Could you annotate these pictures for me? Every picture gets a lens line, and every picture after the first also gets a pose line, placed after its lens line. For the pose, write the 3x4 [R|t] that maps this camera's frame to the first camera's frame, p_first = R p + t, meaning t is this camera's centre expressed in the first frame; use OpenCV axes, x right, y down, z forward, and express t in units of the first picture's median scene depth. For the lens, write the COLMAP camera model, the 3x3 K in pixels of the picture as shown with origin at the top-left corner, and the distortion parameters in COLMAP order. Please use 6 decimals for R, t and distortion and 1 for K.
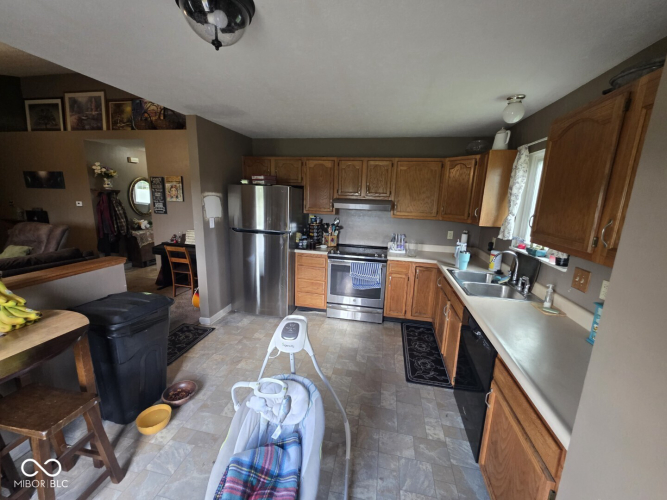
lens RADIAL K [[266.5, 0, 335.7], [0, 266.5, 249.5], [0, 0, 1]] dist [0.000471, 0.000380]
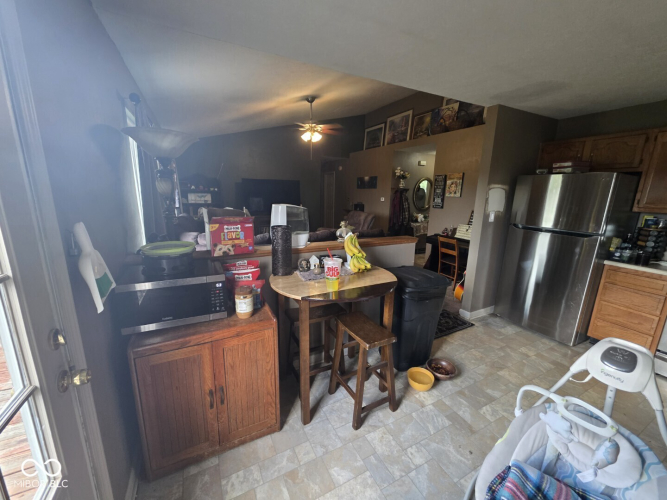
lens RADIAL K [[266.5, 0, 335.7], [0, 266.5, 249.5], [0, 0, 1]] dist [0.000471, 0.000380]
pose [[0.625679, 0.149032, -0.765712, -0.059249], [-0.155393, 0.985720, 0.064878, 0.037398], [0.764447, 0.078393, 0.639903, -0.027513]]
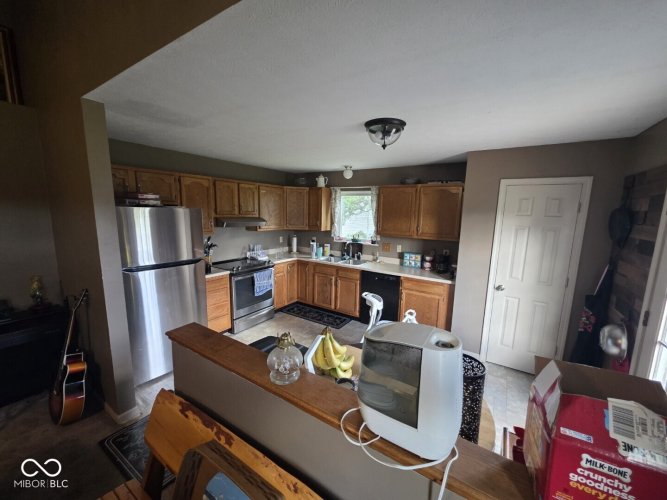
lens RADIAL K [[269.3, 0, 333.4], [0, 269.3, 250.8], [0, 0, 1]] dist [-0.001062, 0.000124]
pose [[0.372138, -0.165411, 0.913320, -0.777275], [0.174075, 0.978970, 0.106373, -0.101209], [-0.911708, 0.119401, 0.393106, 0.217688]]
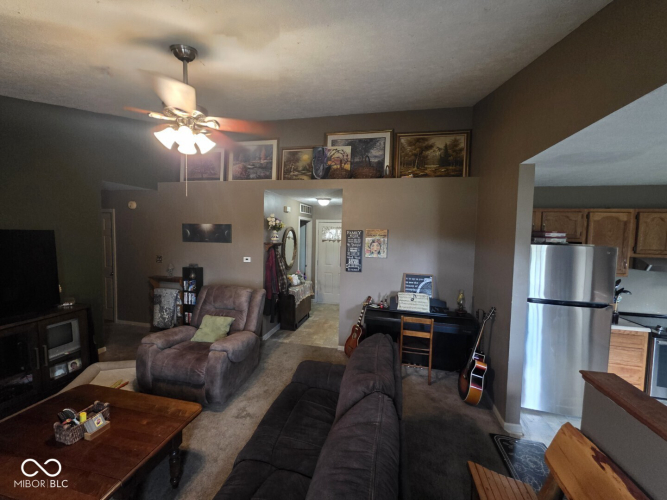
lens RADIAL K [[267.6, 0, 334.0], [0, 267.6, 247.6], [0, 0, 1]] dist [0.000203, 0.000231]
pose [[0.999799, -0.009124, -0.017826, -0.891604], [0.006466, 0.989577, -0.143860, -0.112320], [0.018953, 0.143716, 0.989437, 0.177902]]
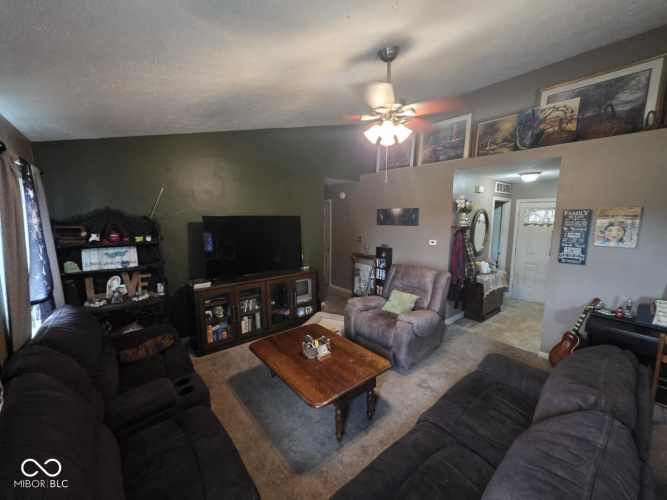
lens RADIAL K [[266.5, 0, 335.7], [0, 266.5, 249.5], [0, 0, 1]] dist [0.000471, 0.000380]
pose [[0.783305, 0.048956, -0.619707, -0.896115], [-0.101917, 0.993519, -0.050336, -0.097023], [0.613226, 0.102588, 0.783217, 0.149278]]
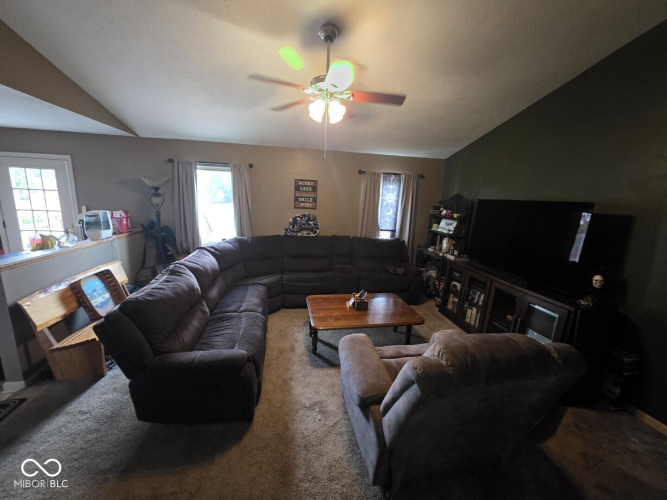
lens RADIAL K [[261.9, 0, 333.5], [0, 261.9, 250.0], [0, 0, 1]] dist [-0.000510, -0.000005]
pose [[-0.927191, -0.001825, -0.374584, -0.968979], [-0.148155, 0.920236, 0.362236, -0.311581], [0.344045, 0.391359, -0.853505, 1.306675]]
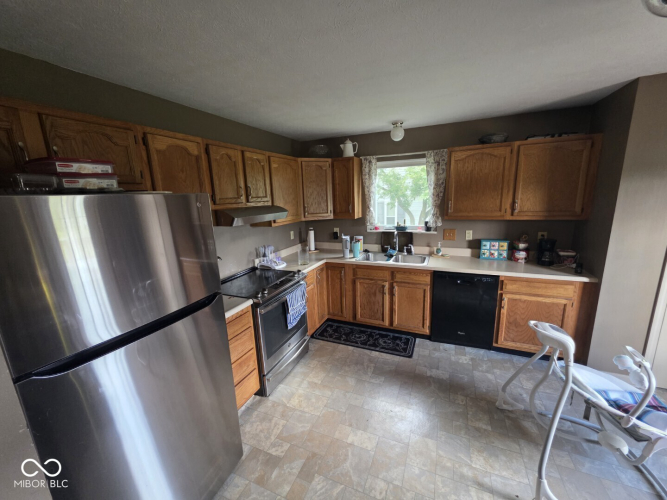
lens RADIAL K [[267.2, 0, 332.8], [0, 267.2, 250.2], [0, 0, 1]] dist [-0.000487, 0.000063]
pose [[0.208359, -0.244258, 0.947061, -0.514364], [0.238005, 0.951868, 0.193136, -0.161929], [-0.948652, 0.185164, 0.256465, 0.628061]]
